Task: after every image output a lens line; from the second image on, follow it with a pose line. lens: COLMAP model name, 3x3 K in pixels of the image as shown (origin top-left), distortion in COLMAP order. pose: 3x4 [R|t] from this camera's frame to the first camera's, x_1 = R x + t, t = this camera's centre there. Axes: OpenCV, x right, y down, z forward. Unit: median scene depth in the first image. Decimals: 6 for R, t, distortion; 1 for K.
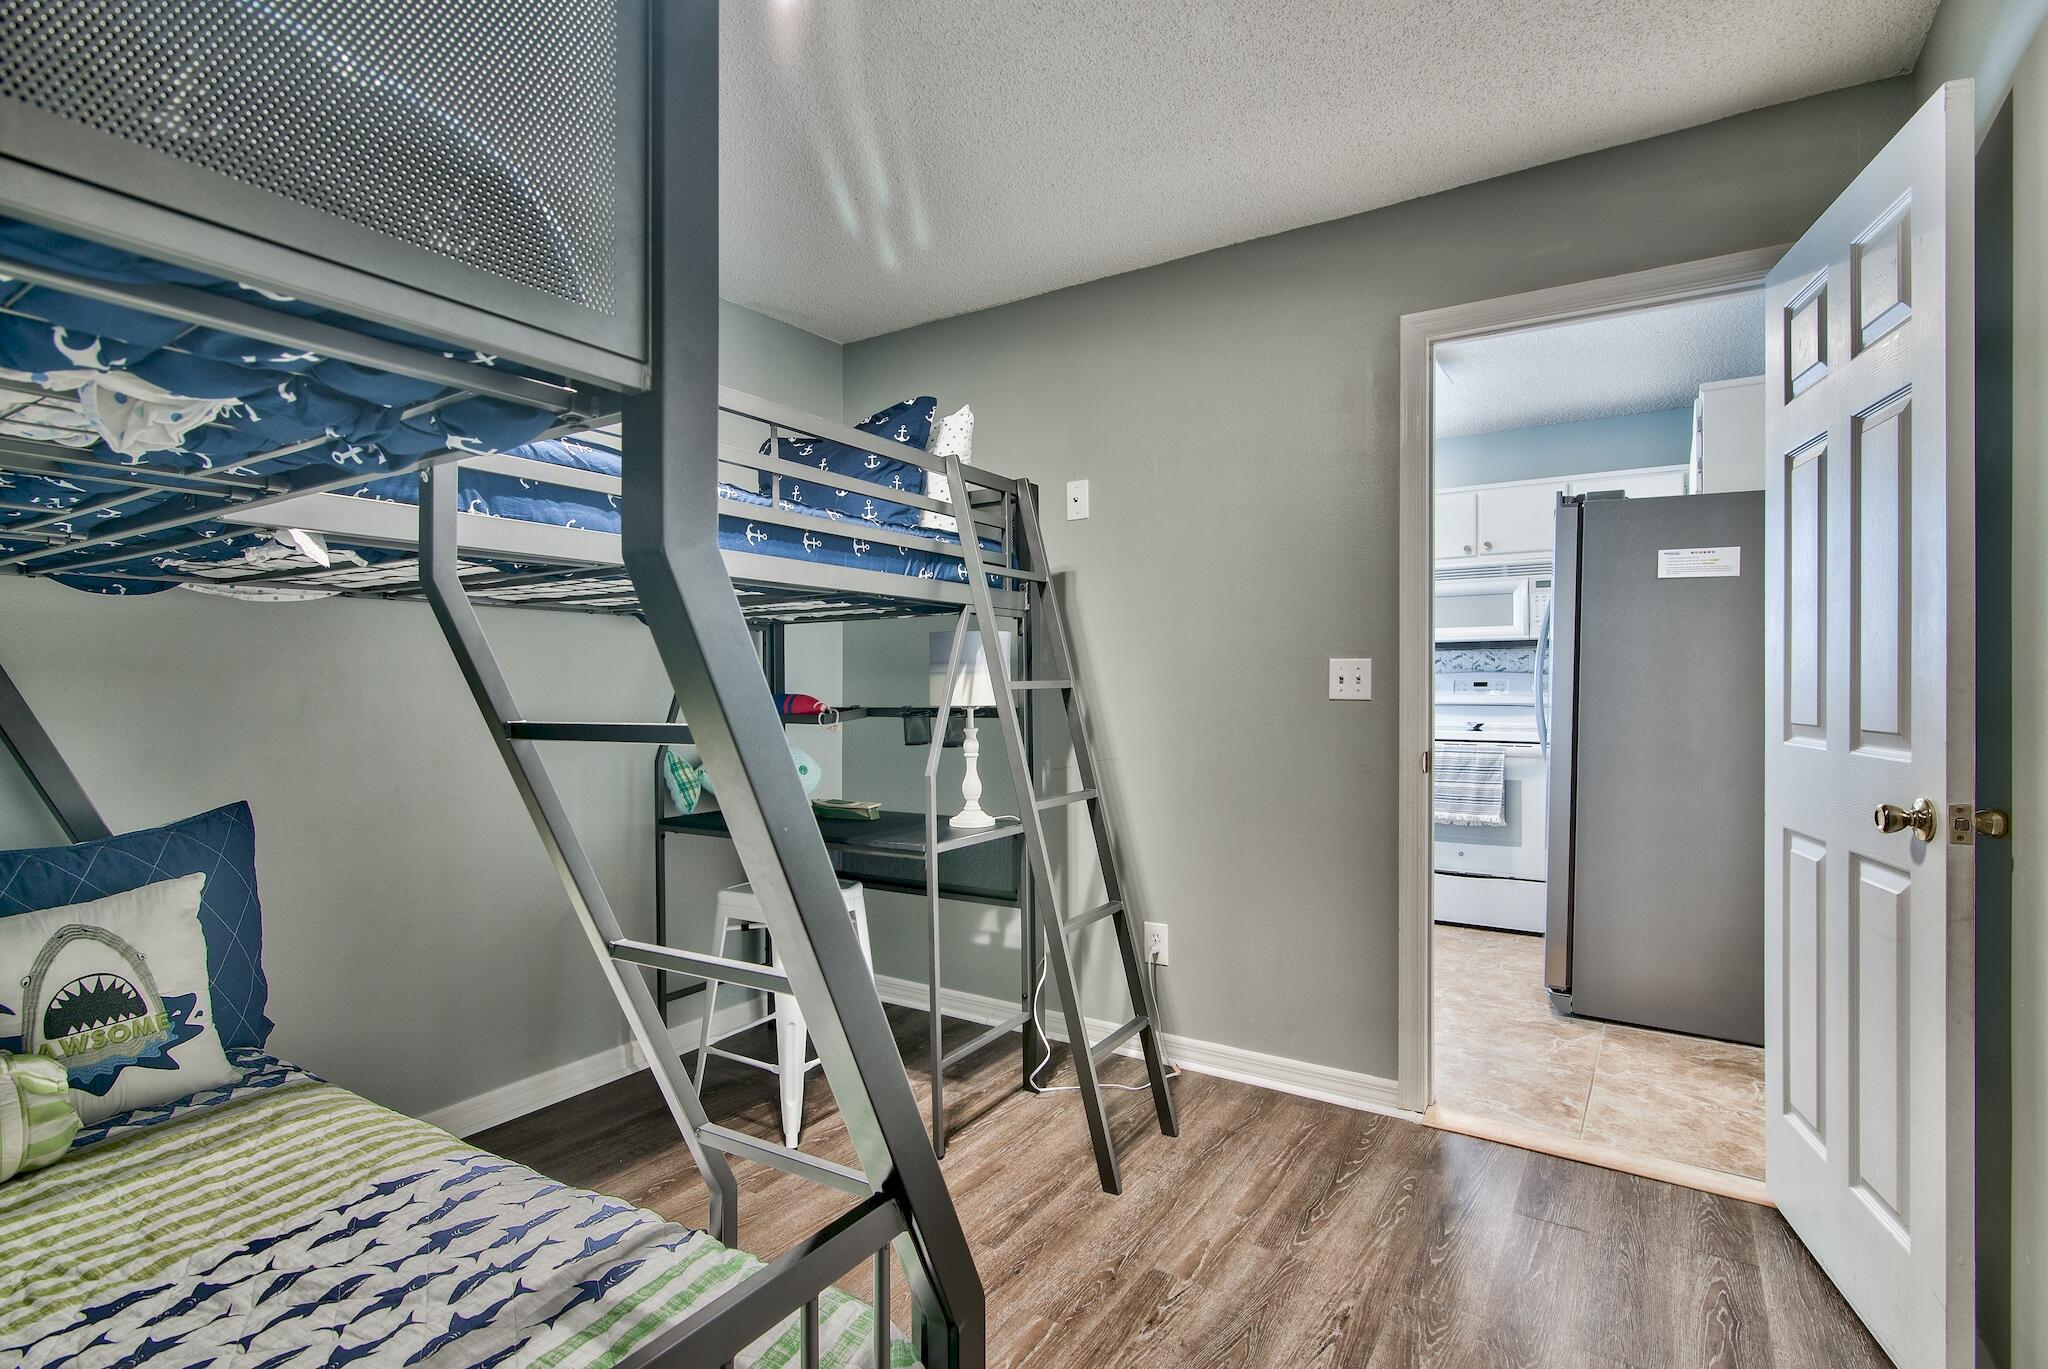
lens RADIAL K [[1014.3, 0, 1024.0], [0, 1014.3, 684.5], [0, 0, 1]] dist [-0.002474, -0.001040]
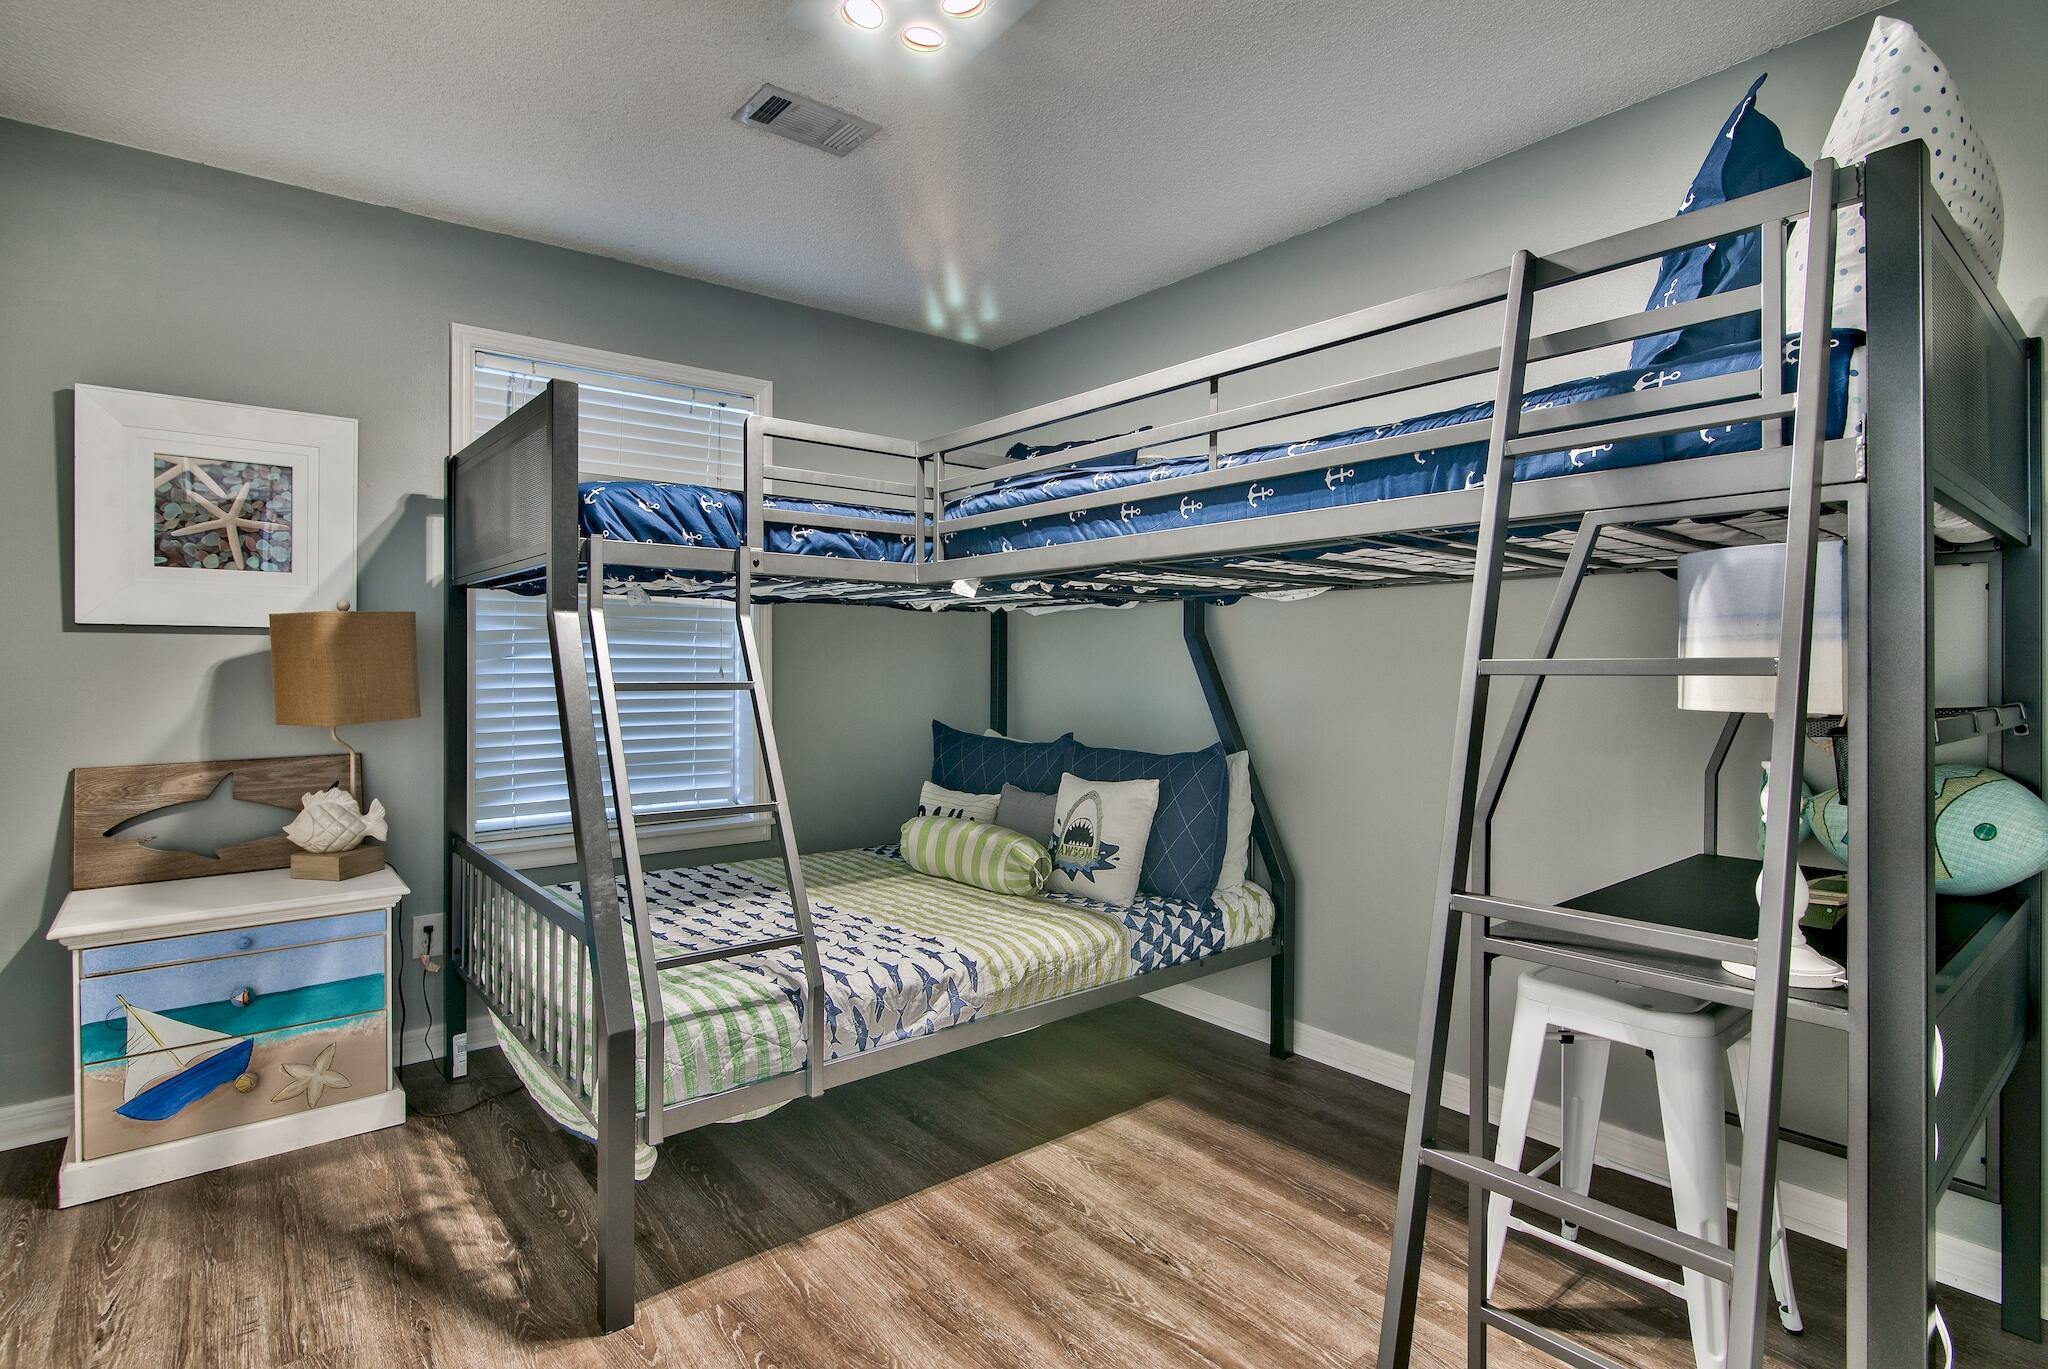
lens RADIAL K [[1014.3, 0, 1024.0], [0, 1014.3, 684.5], [0, 0, 1]] dist [-0.002474, -0.001040]
pose [[-0.307147, 0.019031, -0.951472, 0.695498], [0.001999, 0.999811, 0.019352, 0.001557], [0.951660, 0.004042, -0.307127, 1.140429]]
